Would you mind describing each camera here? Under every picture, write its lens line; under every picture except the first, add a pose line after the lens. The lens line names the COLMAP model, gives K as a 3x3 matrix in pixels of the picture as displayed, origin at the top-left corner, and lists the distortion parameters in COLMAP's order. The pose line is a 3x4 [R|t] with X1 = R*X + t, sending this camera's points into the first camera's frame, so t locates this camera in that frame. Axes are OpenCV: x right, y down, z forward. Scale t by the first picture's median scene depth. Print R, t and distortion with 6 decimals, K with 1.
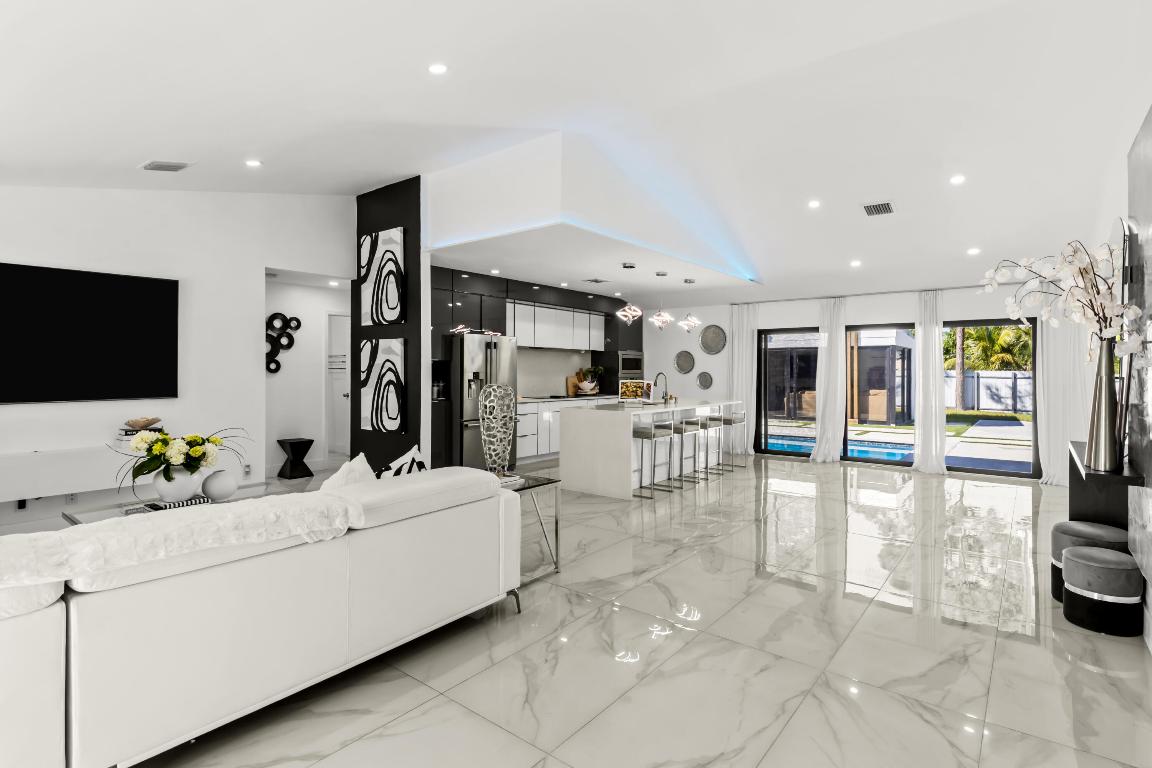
lens RADIAL K [[571.5, 0, 573.0], [0, 571.5, 367.7], [0, 0, 1]] dist [-0.000665, -0.000296]
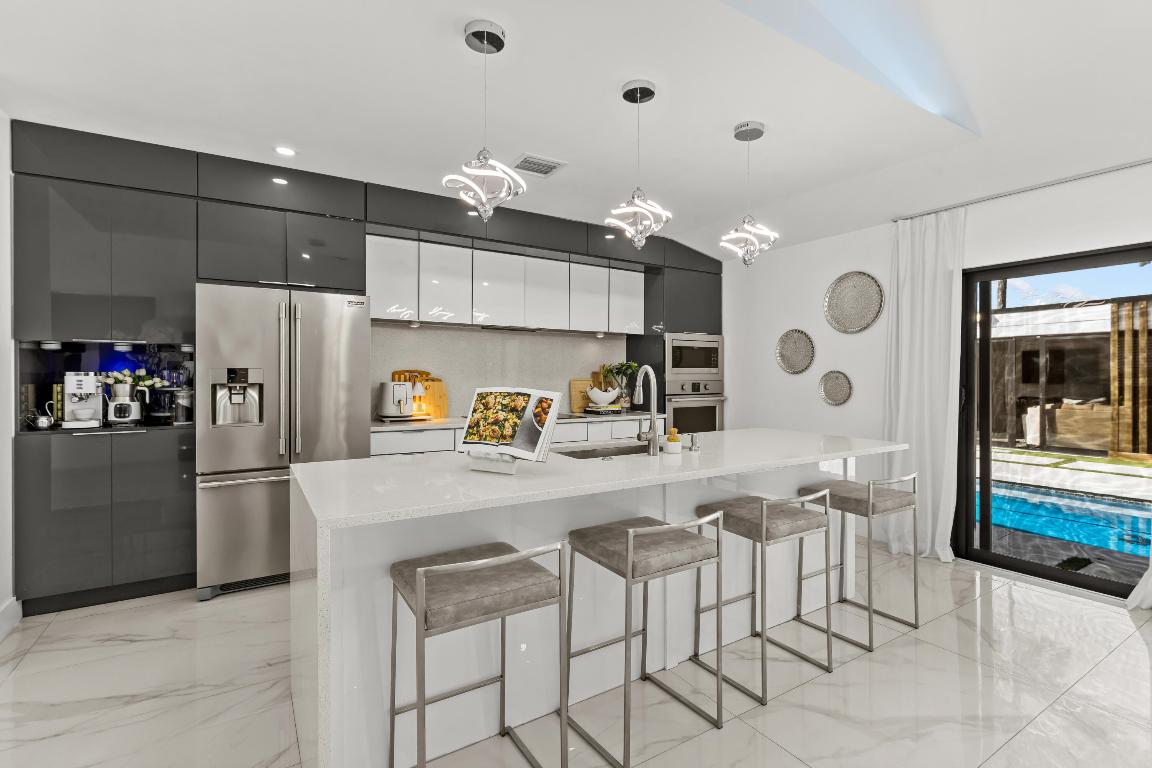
lens RADIAL K [[533.2, 0, 573.8], [0, 533.2, 378.8], [0, 0, 1]] dist [-0.003703, 0.000165]
pose [[0.944353, 0.000171, -0.328932, 0.251715], [0.003233, 0.999947, 0.009802, 0.013970], [0.328917, -0.010320, 0.944303, 0.741616]]
